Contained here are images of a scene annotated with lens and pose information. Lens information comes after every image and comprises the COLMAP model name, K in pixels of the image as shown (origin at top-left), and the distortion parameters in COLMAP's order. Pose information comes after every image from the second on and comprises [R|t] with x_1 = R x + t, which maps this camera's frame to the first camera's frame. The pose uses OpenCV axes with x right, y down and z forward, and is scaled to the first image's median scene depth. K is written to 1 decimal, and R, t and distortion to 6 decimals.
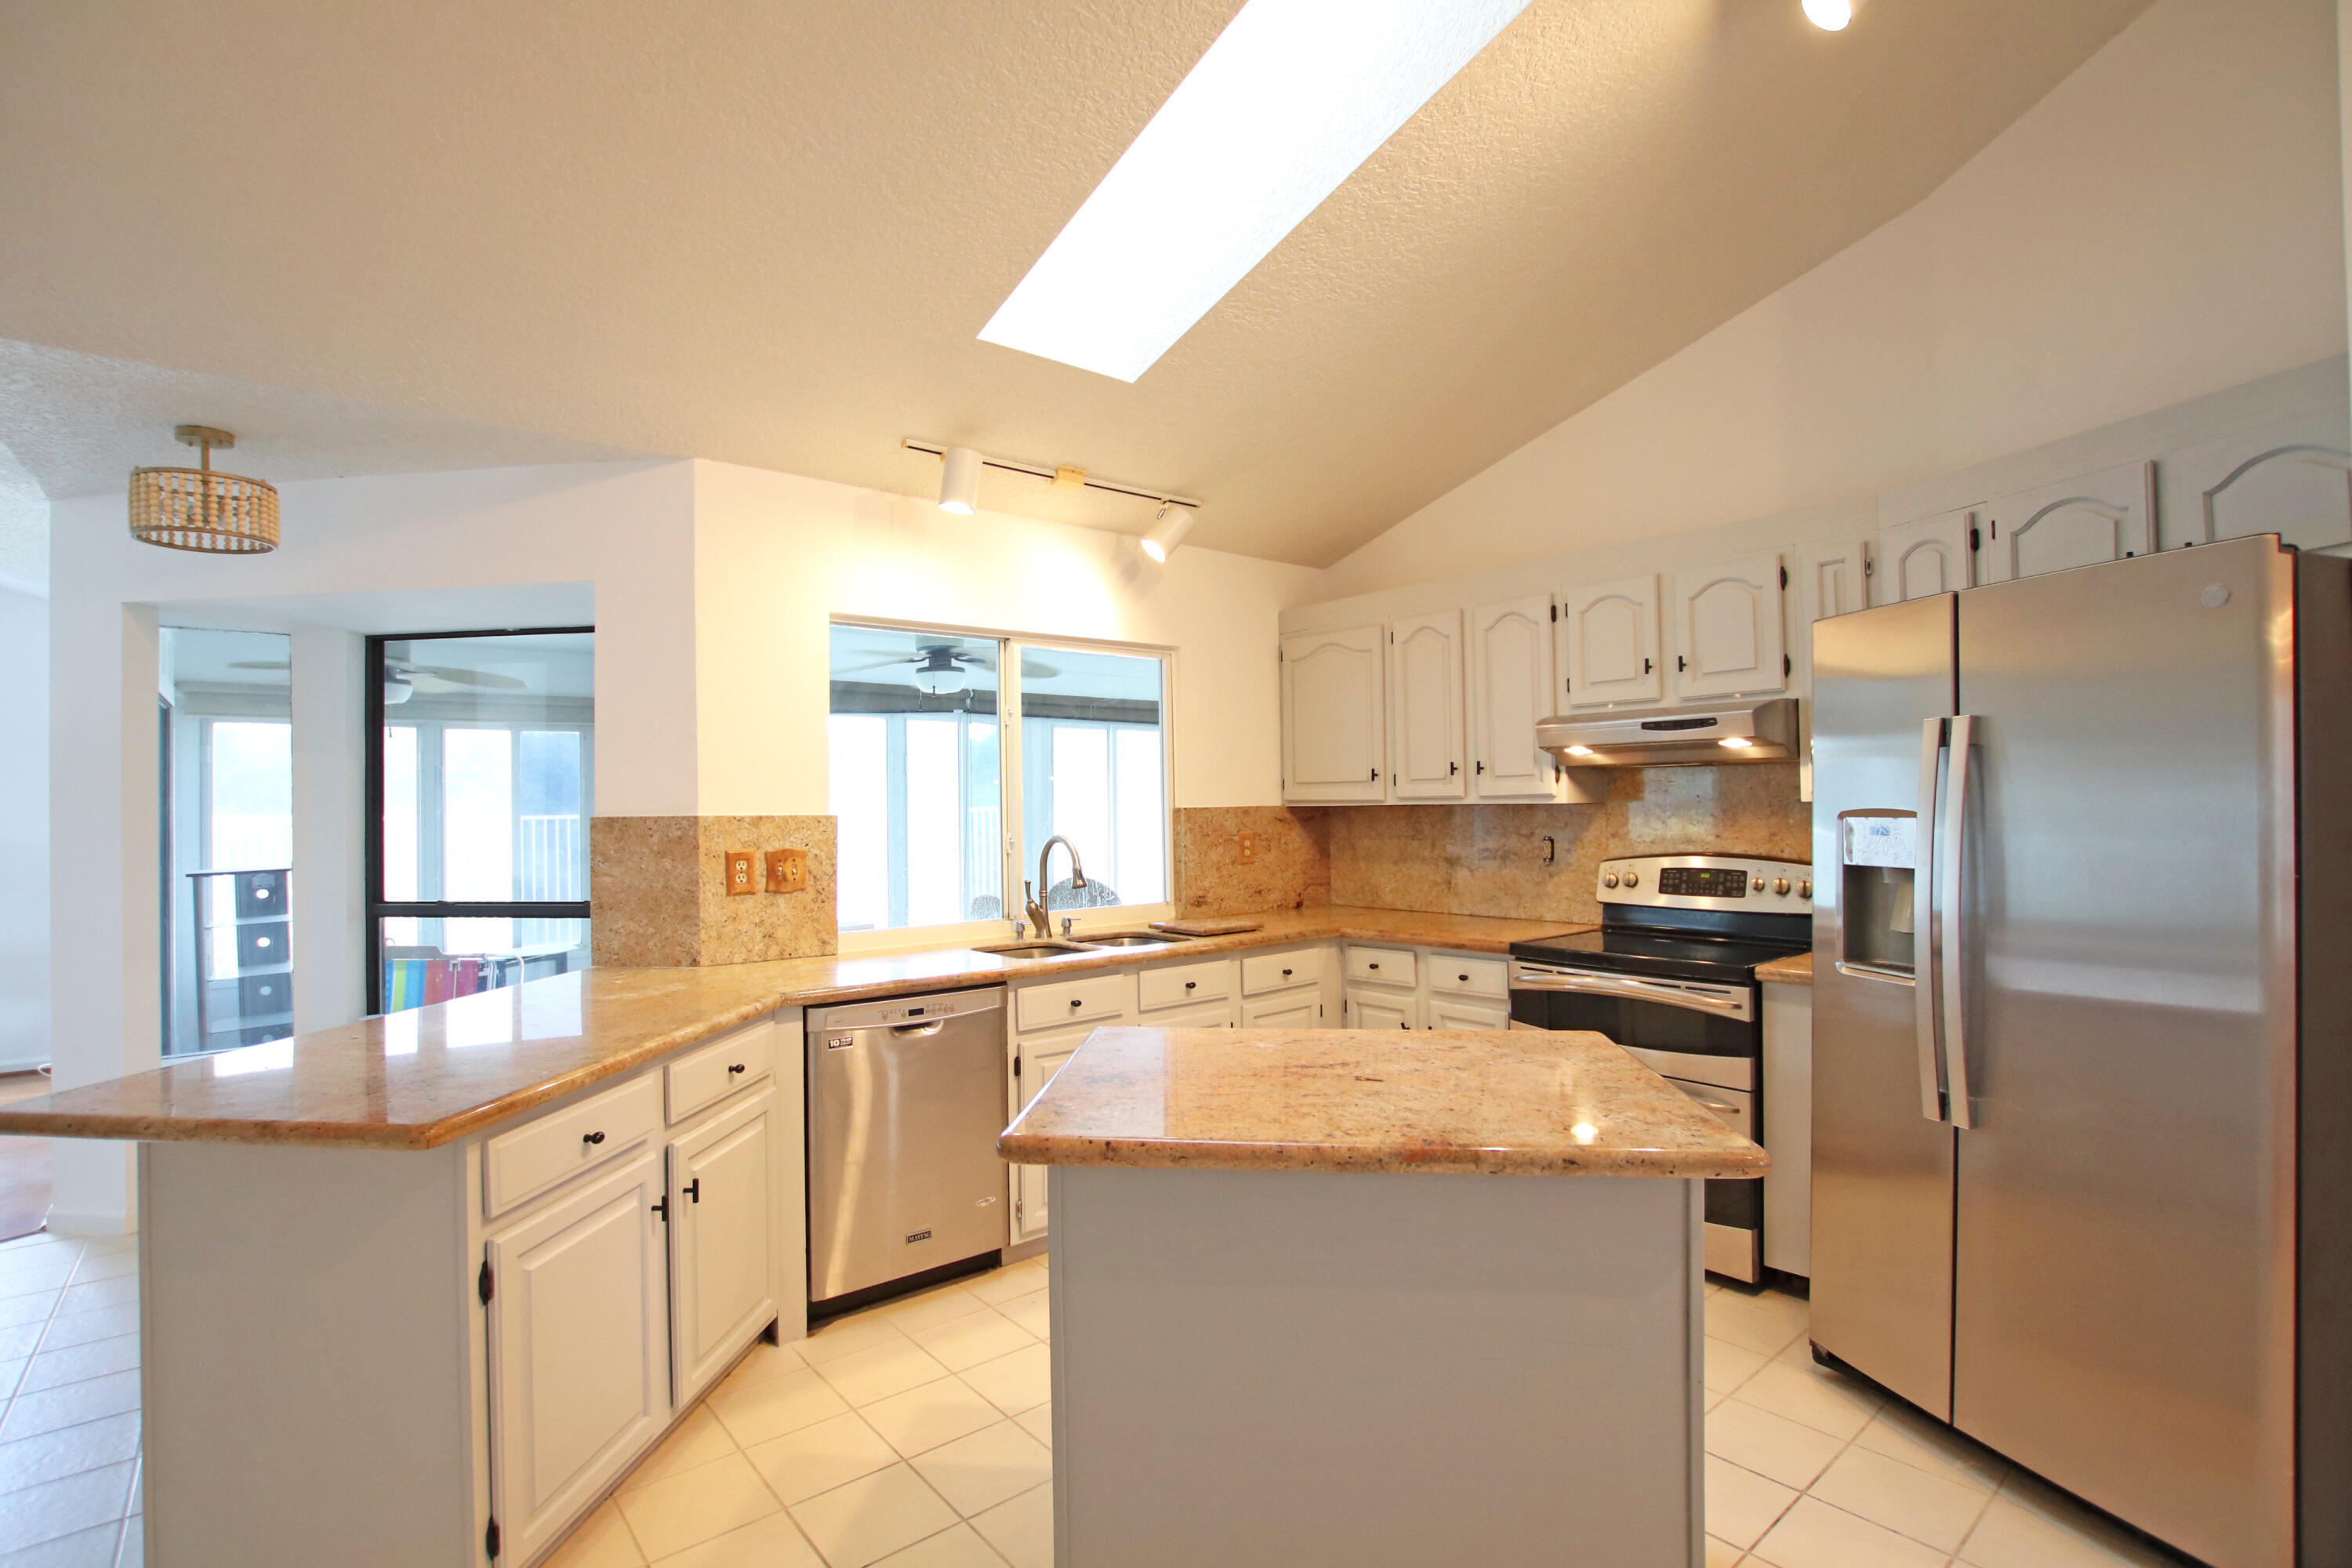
lens RADIAL K [[1101.3, 0, 1088.6], [0, 1101.3, 793.6], [0, 0, 1]] dist [-0.032474, 0.003779]
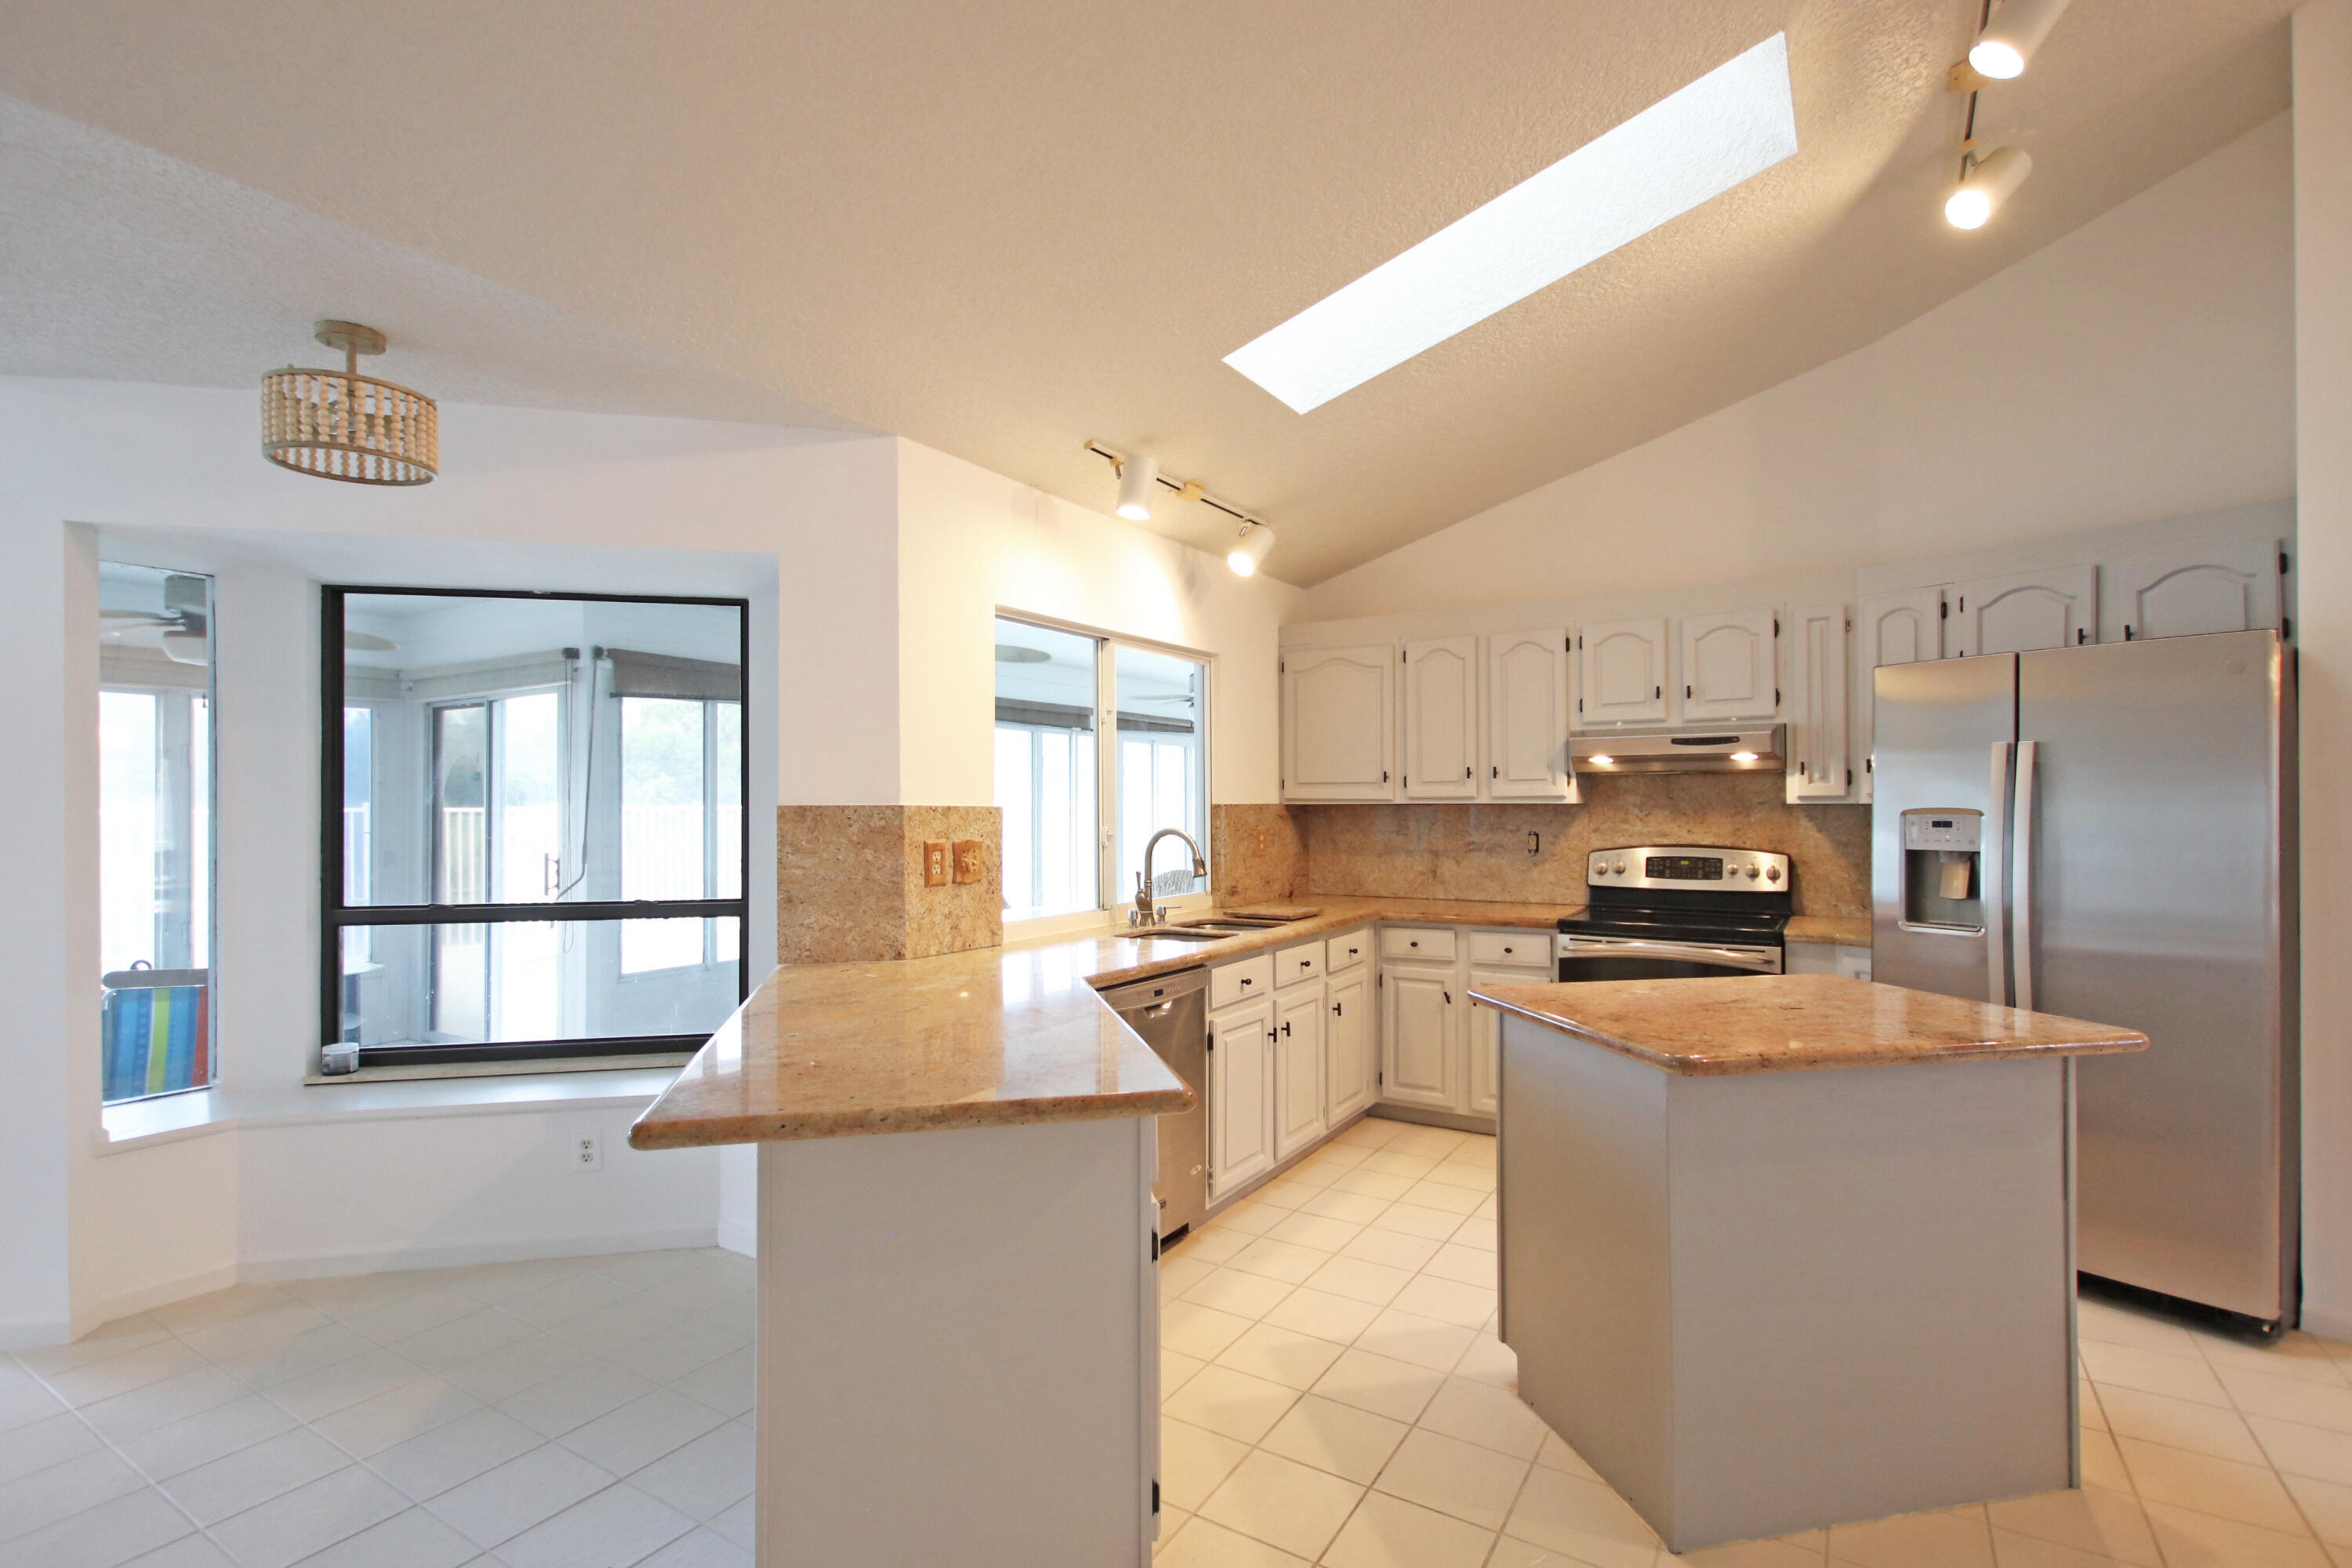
lens RADIAL K [[1101.3, 0, 1111.9], [0, 1101.3, 818.4], [0, 0, 1]] dist [-0.032474, 0.003779]
pose [[0.949150, 0.006952, 0.314749, -0.450337], [-0.012033, 0.999827, 0.014202, 0.015365], [-0.314596, -0.017267, 0.949069, 0.020074]]
